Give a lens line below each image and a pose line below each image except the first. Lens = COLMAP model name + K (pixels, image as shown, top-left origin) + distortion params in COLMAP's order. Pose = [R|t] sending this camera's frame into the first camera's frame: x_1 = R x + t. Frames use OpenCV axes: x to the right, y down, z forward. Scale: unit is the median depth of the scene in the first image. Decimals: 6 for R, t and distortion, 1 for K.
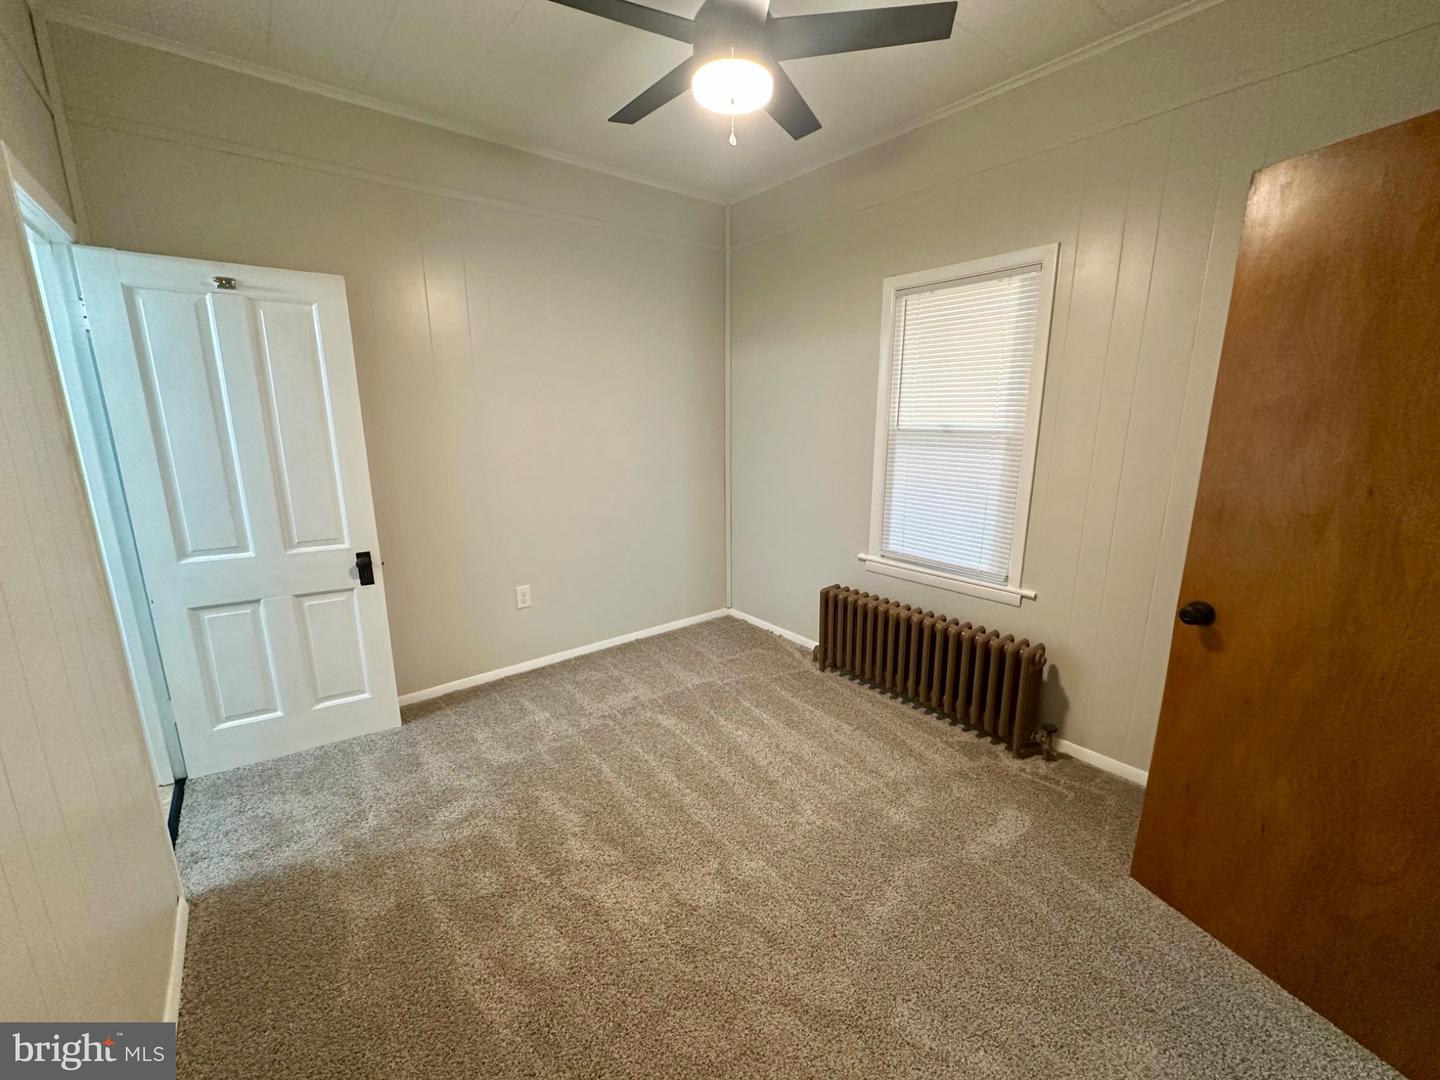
lens RADIAL K [[574.2, 0, 720.0], [0, 574.2, 540.0], [0, 0, 1]] dist [-0.001046, -0.000213]
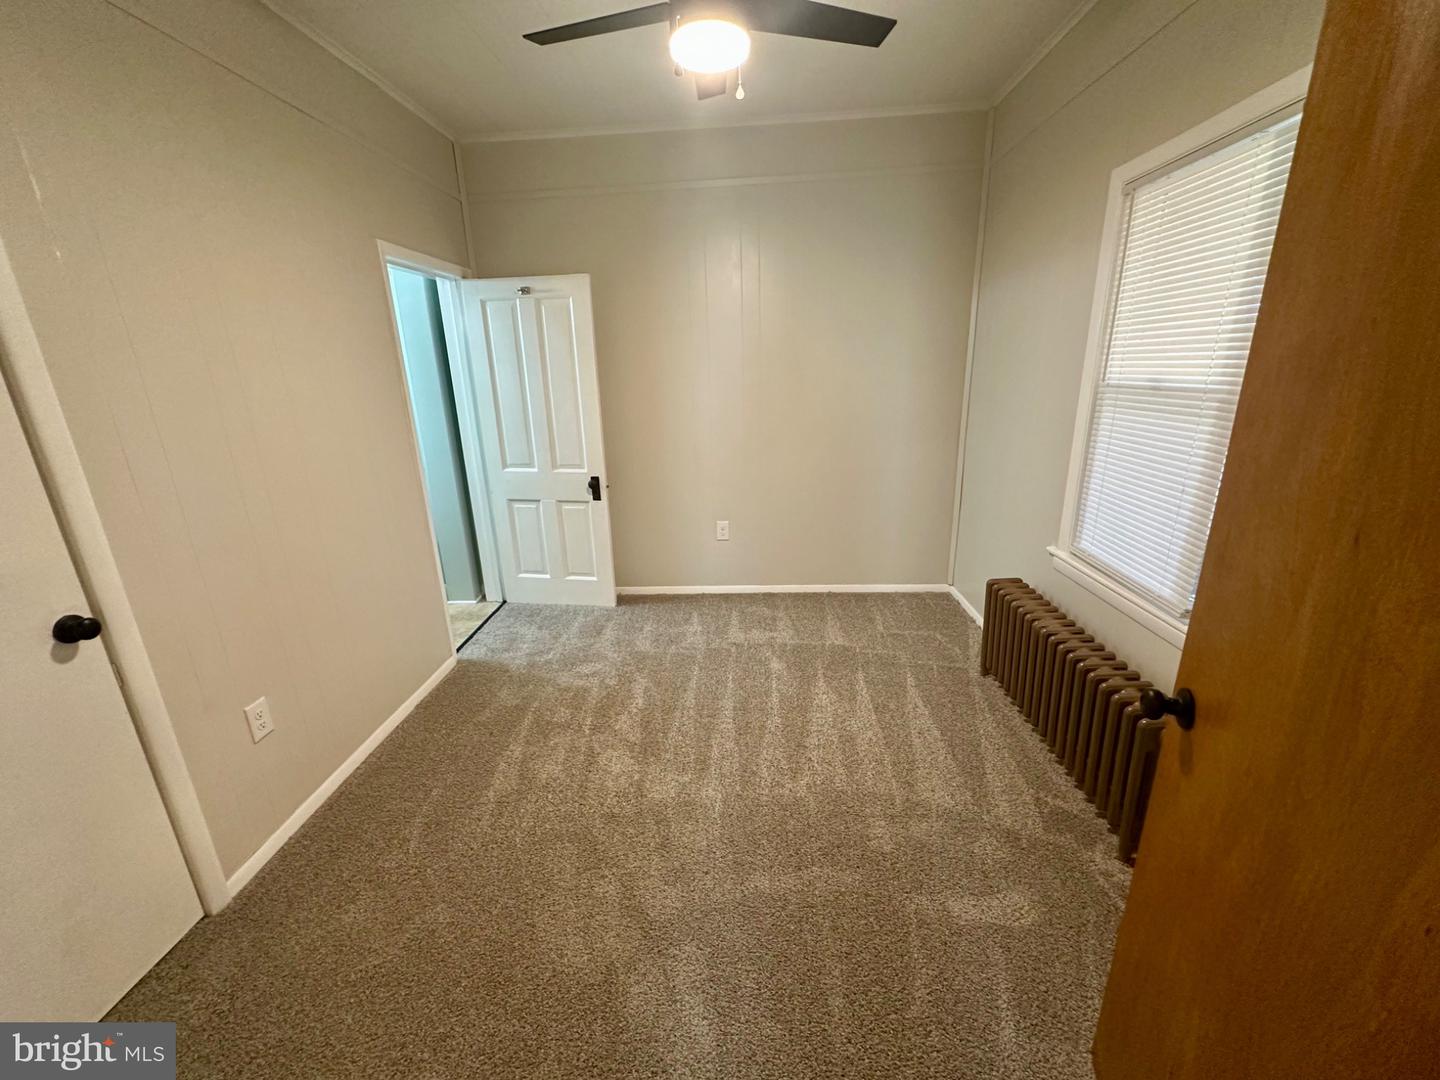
lens RADIAL K [[574.2, 0, 720.0], [0, 574.2, 540.0], [0, 0, 1]] dist [-0.001046, -0.000213]
pose [[0.742627, 0.172224, -0.647181, 0.530993], [-0.116125, 0.984844, 0.128830, -0.041647], [0.659560, -0.020519, 0.751372, 0.148428]]
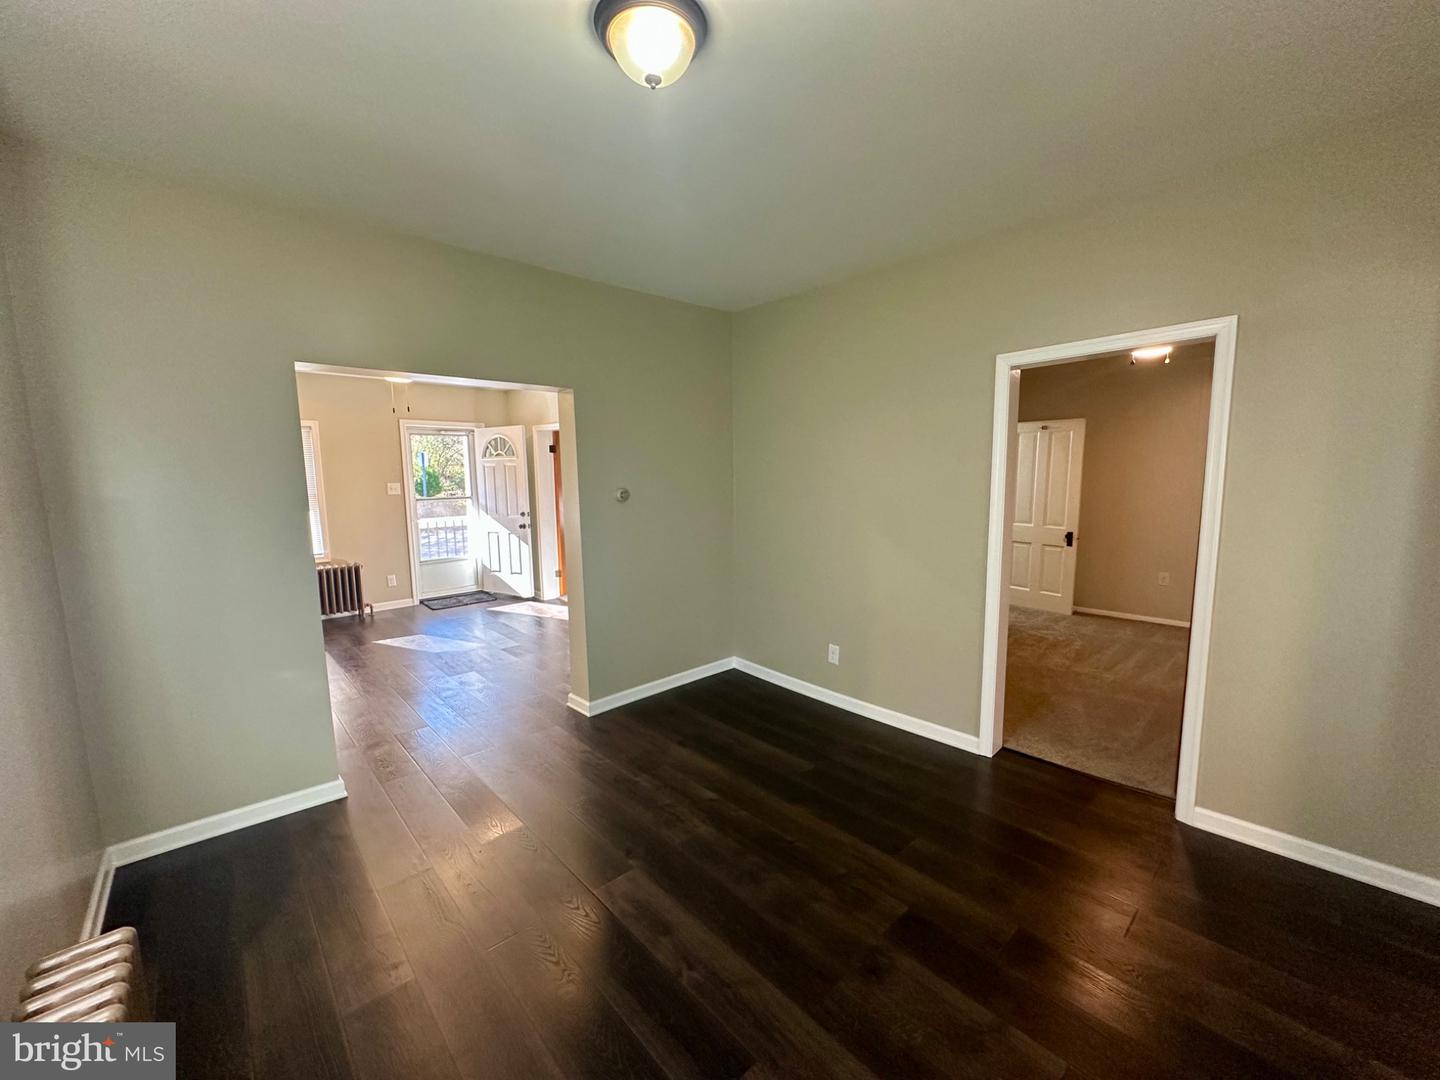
lens RADIAL K [[574.2, 0, 720.0], [0, 574.2, 540.0], [0, 0, 1]] dist [-0.001046, -0.000213]
pose [[0.060849, 0.120232, -0.990879, 1.597381], [-0.206941, 0.972669, 0.105314, 0.101850], [0.976459, 0.198646, 0.084067, -0.575218]]
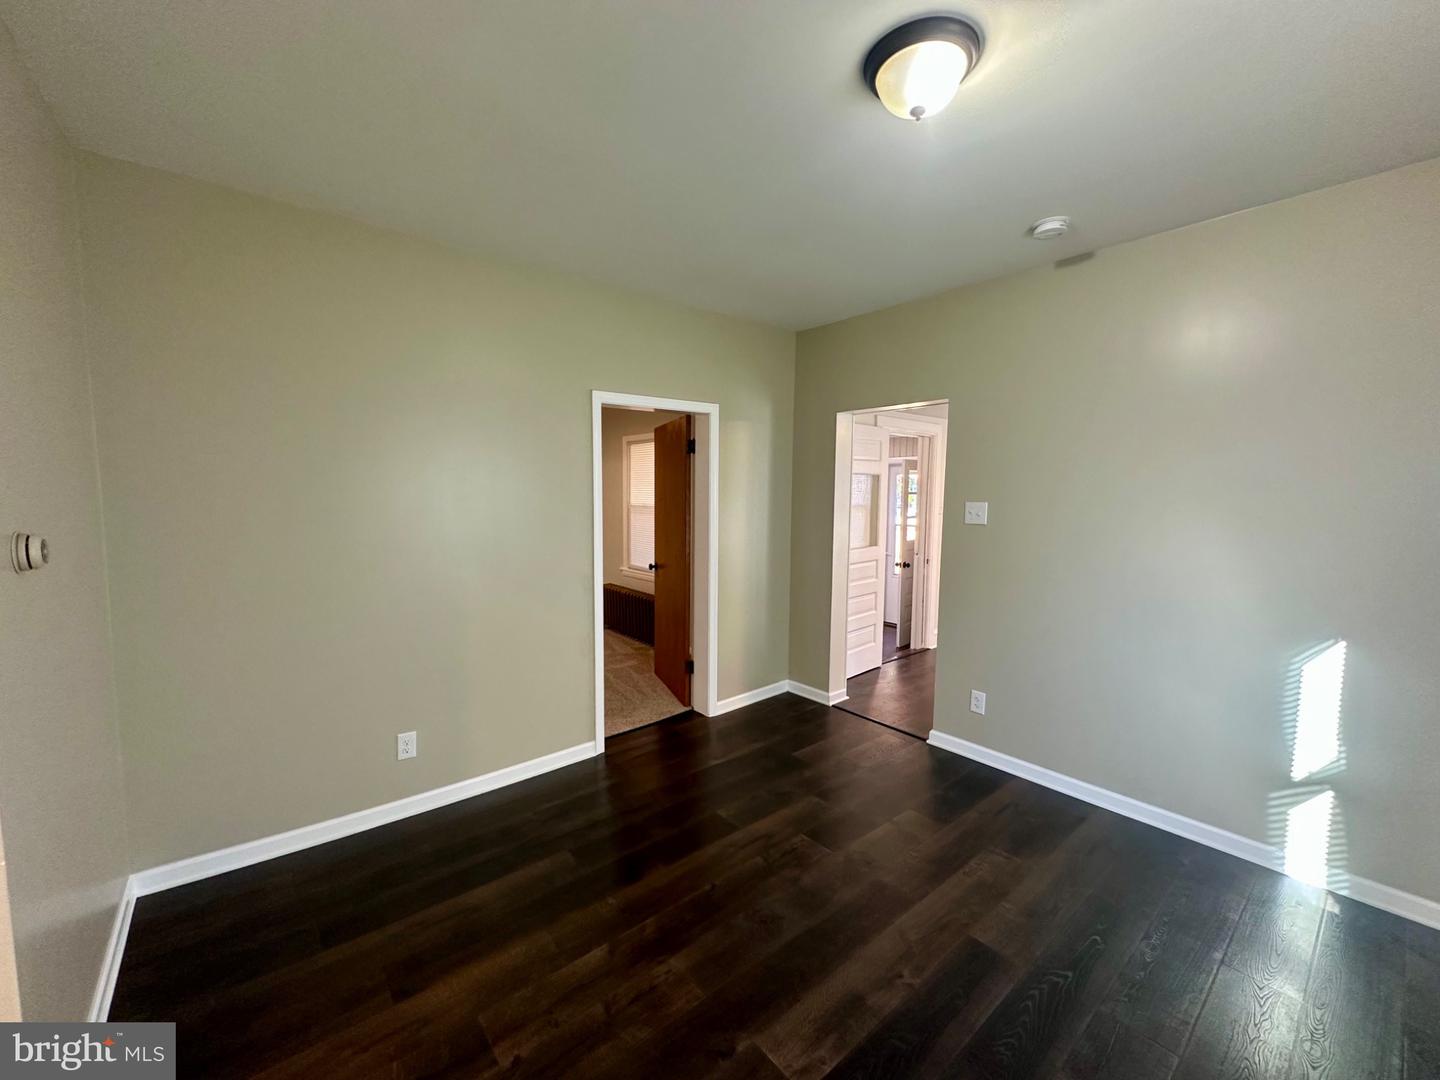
lens RADIAL K [[570.4, 0, 720.0], [0, 570.4, 540.0], [0, 0, 1]] dist [-0.000184, -0.000007]
pose [[0.999943, 0.009155, 0.005563, 0.734406], [-0.008313, 0.990650, -0.136177, 0.248851], [-0.006758, 0.136123, 0.990669, -1.224047]]
